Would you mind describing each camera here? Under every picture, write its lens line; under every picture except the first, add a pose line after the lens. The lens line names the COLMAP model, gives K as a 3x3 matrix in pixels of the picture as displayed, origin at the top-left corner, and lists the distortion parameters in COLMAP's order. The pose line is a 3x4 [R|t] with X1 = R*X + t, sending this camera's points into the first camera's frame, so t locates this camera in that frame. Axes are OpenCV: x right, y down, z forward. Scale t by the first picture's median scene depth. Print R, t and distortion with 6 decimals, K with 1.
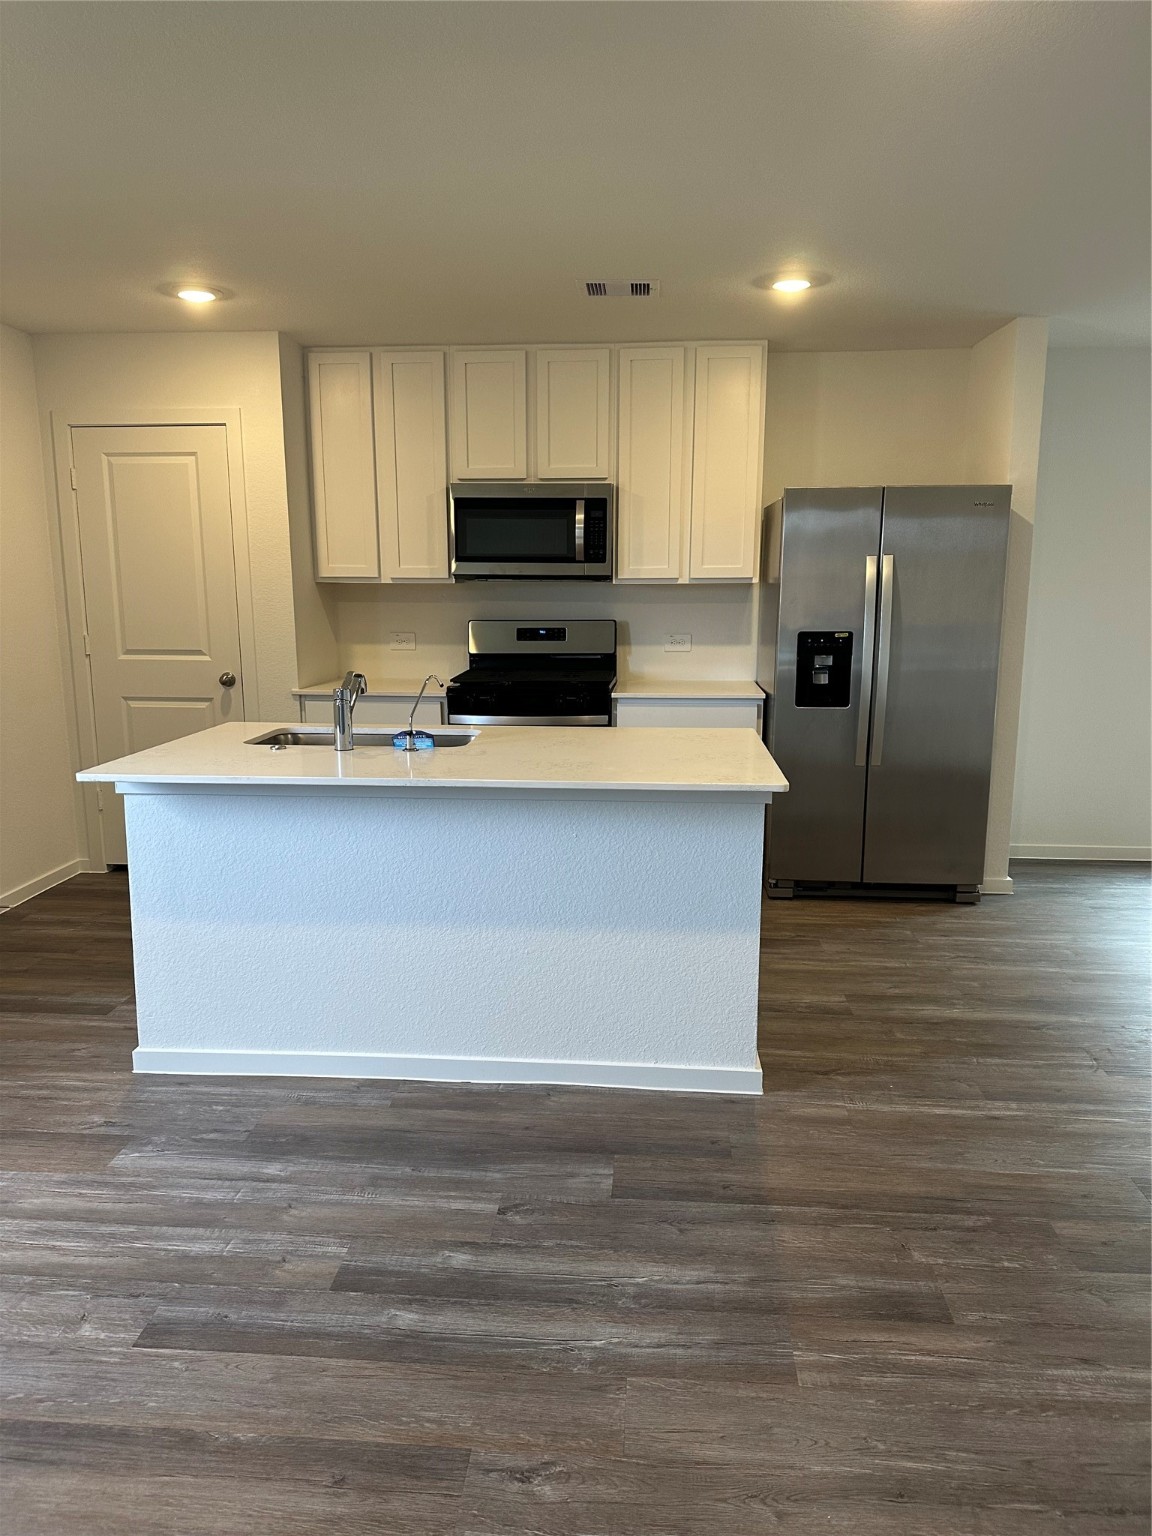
lens RADIAL K [[1064.2, 0, 576.0], [0, 1064.2, 768.0], [0, 0, 1]] dist [0.101840, -0.168391]
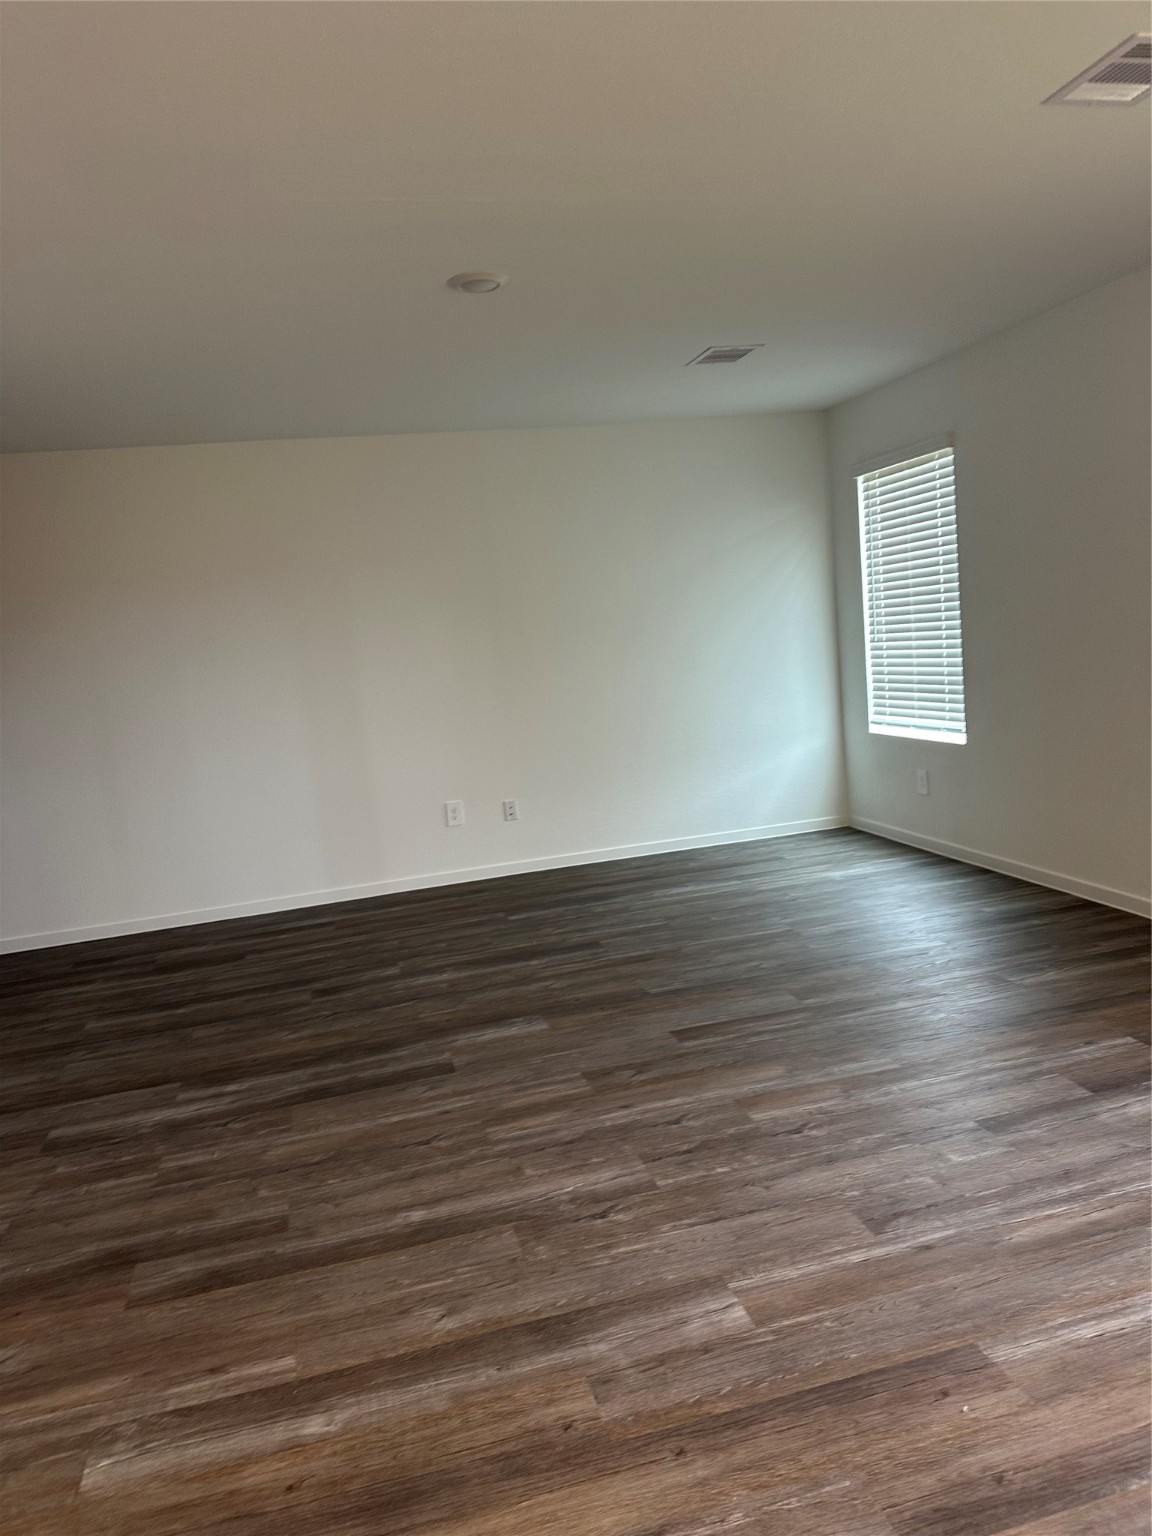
lens RADIAL K [[1064.2, 0, 576.0], [0, 1064.2, 768.0], [0, 0, 1]] dist [0.101840, -0.168391]
pose [[-0.938566, 0.134555, -0.317789, 0.143698], [0.038226, 0.955726, 0.291765, -0.100925], [0.342977, 0.261693, -0.902155, 0.620026]]
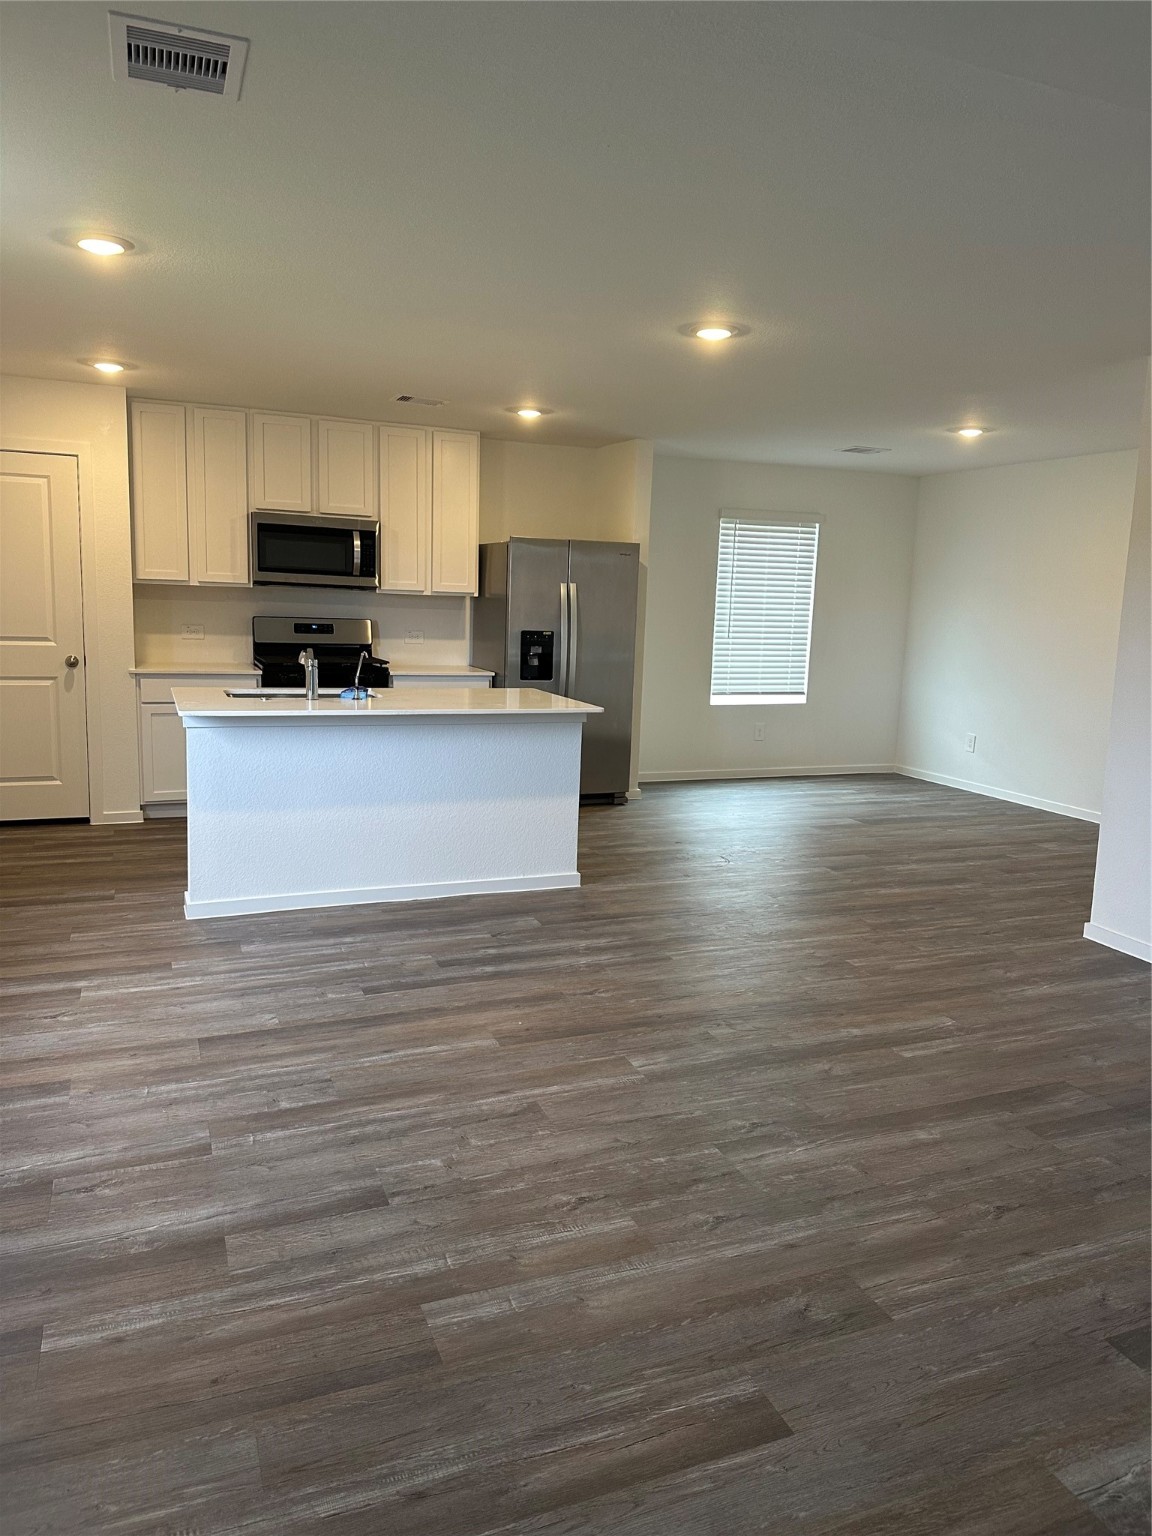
lens RADIAL K [[1060.3, 0, 575.8], [0, 1060.3, 800.6], [0, 0, 1]] dist [0.100711, -0.245967]
pose [[0.892570, -0.053961, 0.447667, -0.417801], [0.042904, 0.998473, 0.034811, 0.065704], [-0.448862, -0.011865, 0.893522, -0.392207]]
